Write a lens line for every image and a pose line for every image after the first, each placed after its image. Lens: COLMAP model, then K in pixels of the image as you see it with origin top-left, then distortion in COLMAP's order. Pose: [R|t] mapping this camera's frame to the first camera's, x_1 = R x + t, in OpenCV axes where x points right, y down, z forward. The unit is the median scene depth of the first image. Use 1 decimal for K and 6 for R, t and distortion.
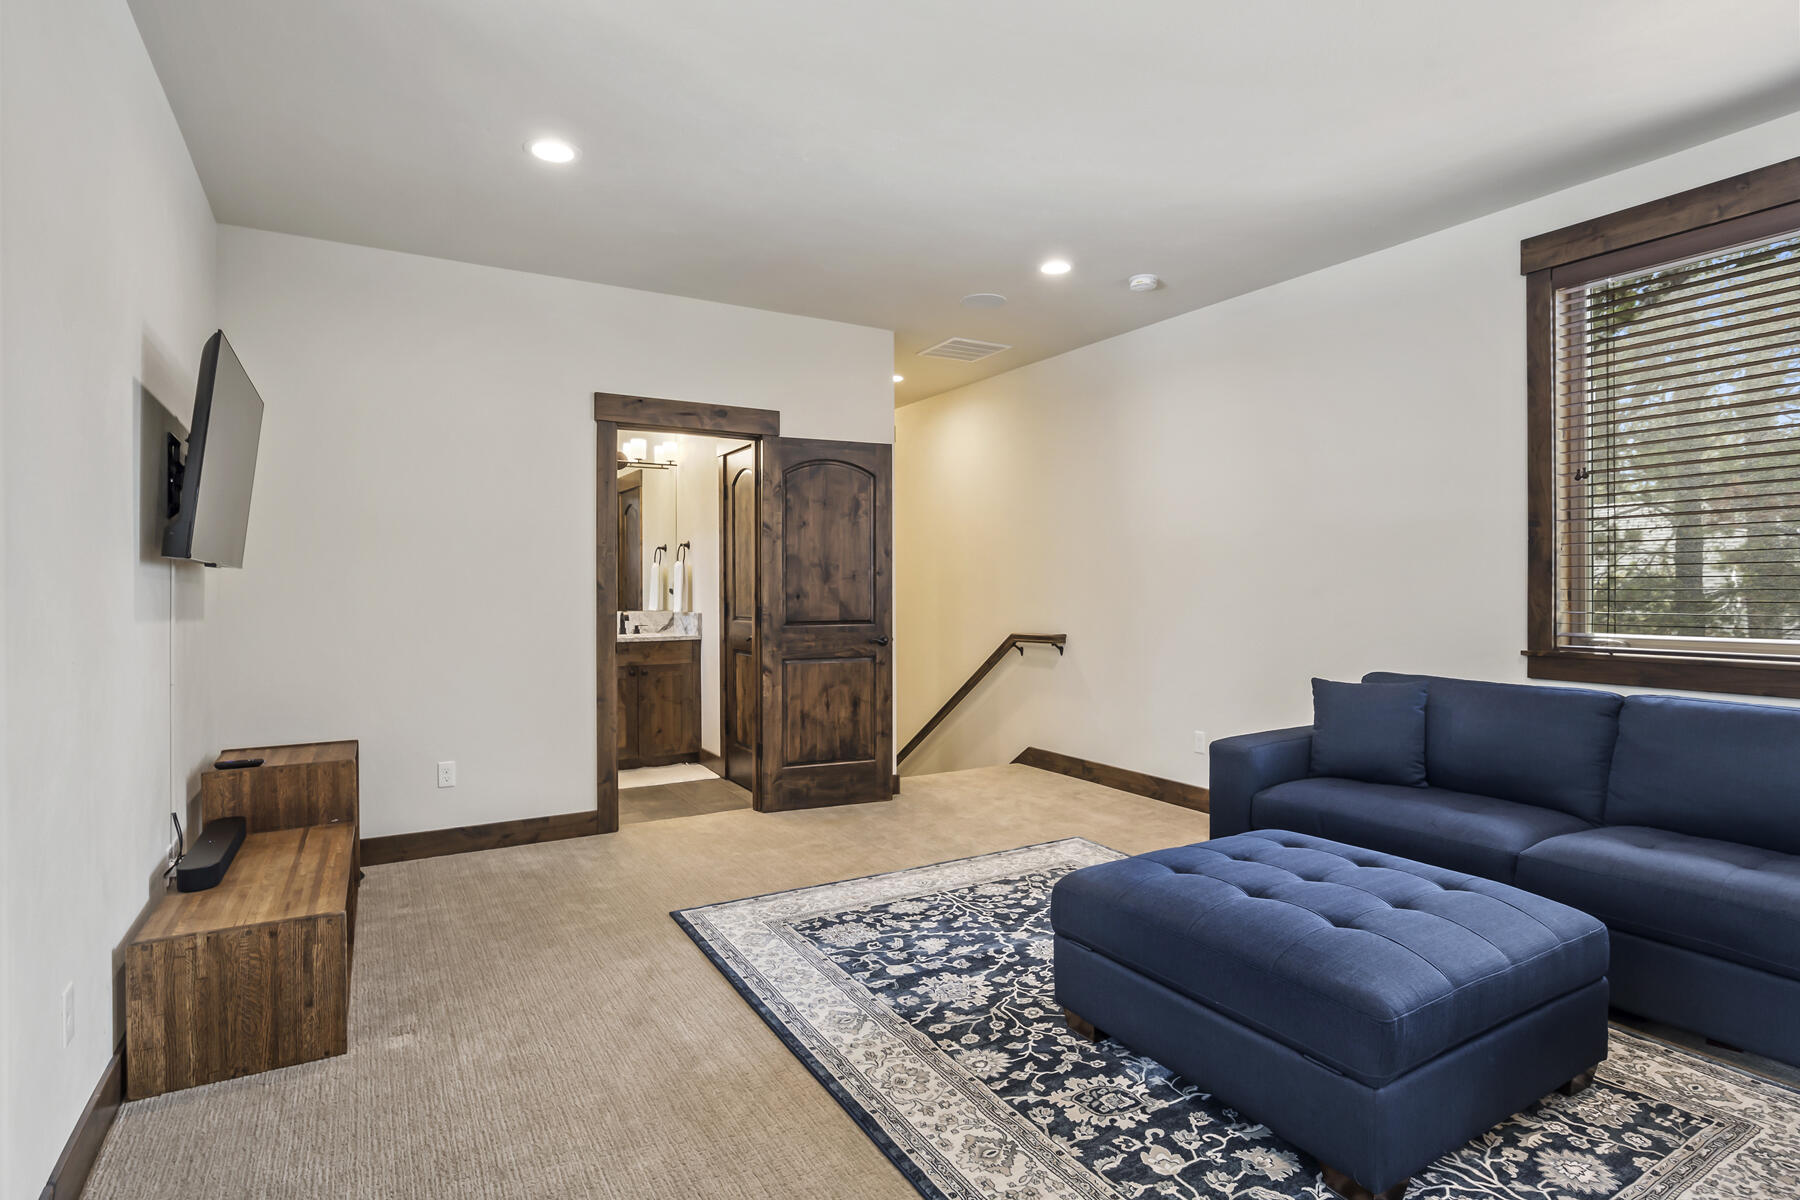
lens RADIAL K [[910.7, 0, 903.2], [0, 910.7, 594.3], [0, 0, 1]] dist [-0.024682, 0.012137]
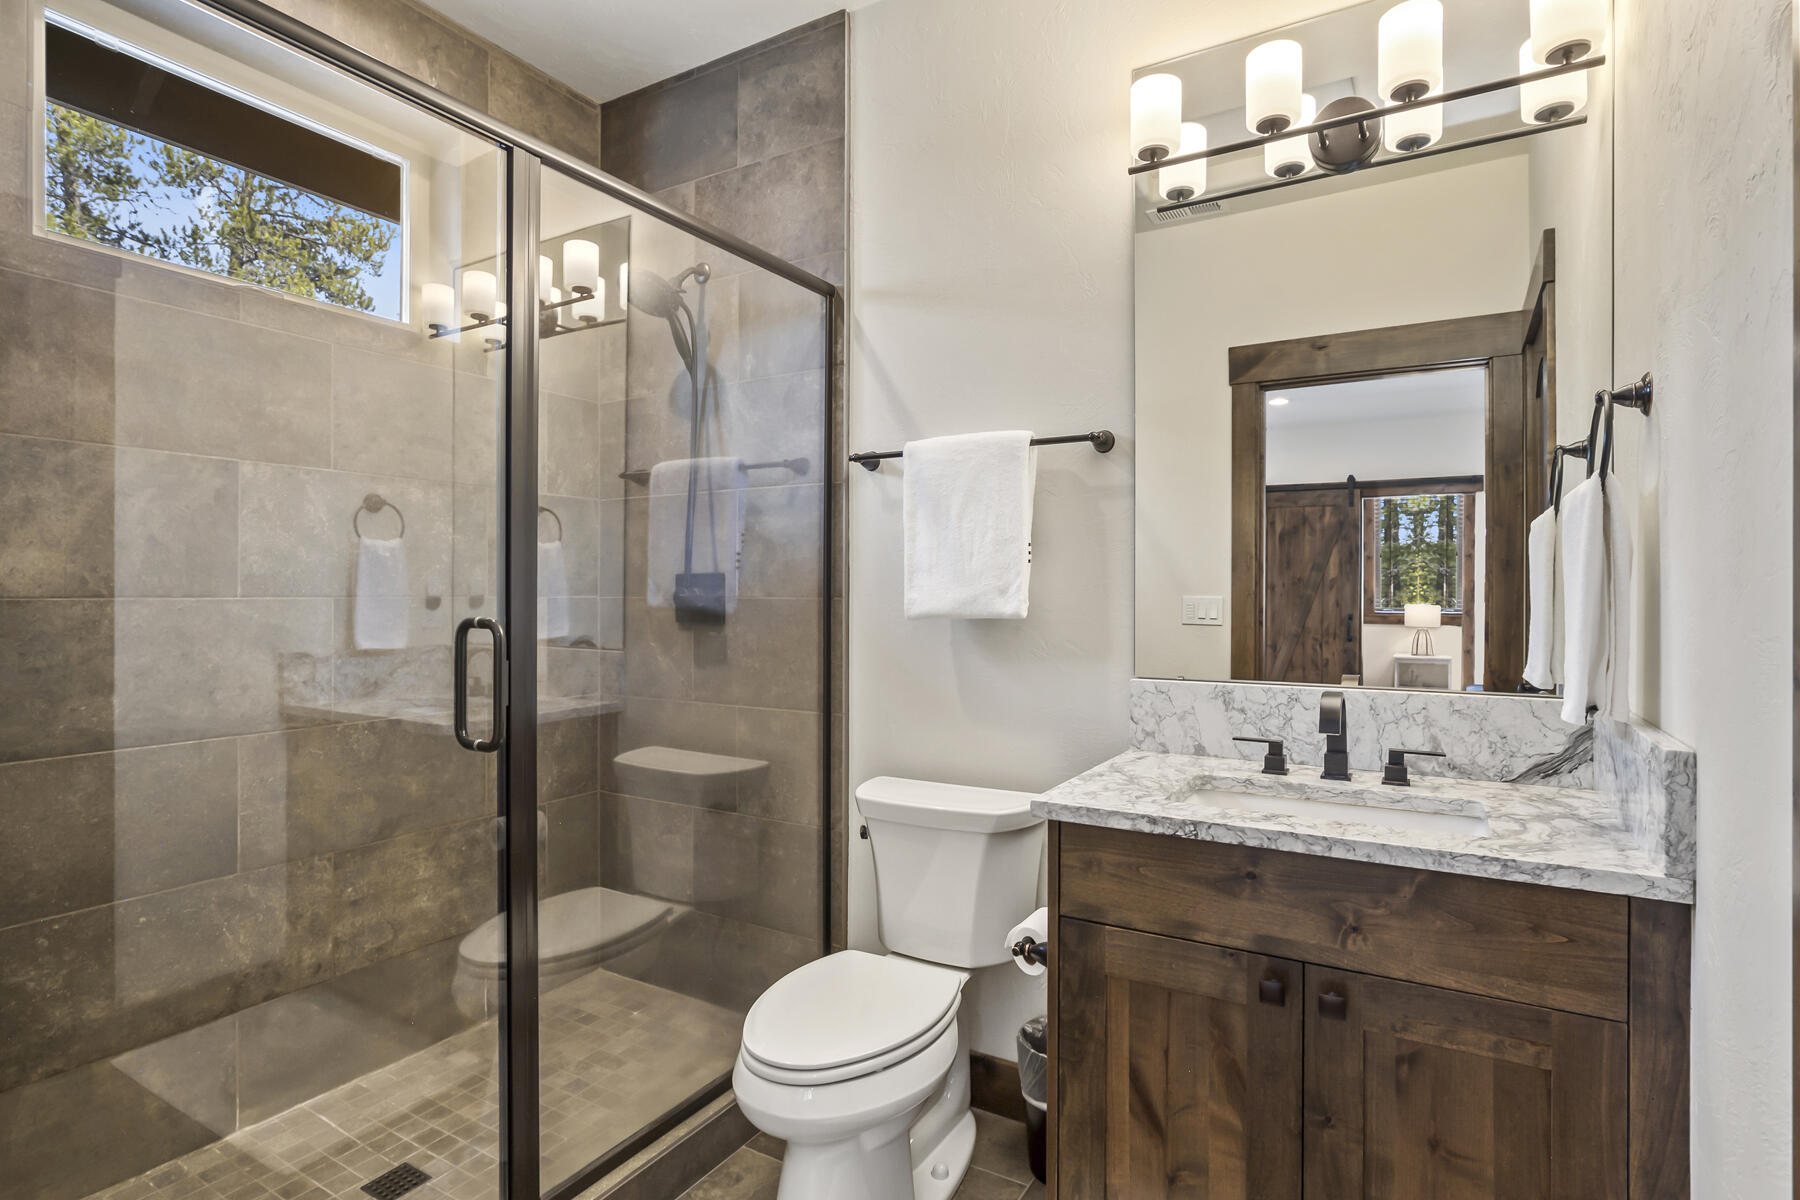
lens RADIAL K [[910.7, 0, 903.2], [0, 910.7, 594.3], [0, 0, 1]] dist [-0.024682, 0.012137]
pose [[0.481300, 0.006559, -0.876531, -0.146268], [-0.013216, 0.999913, 0.000226, -0.007487], [0.876456, 0.011475, 0.481345, 0.792585]]
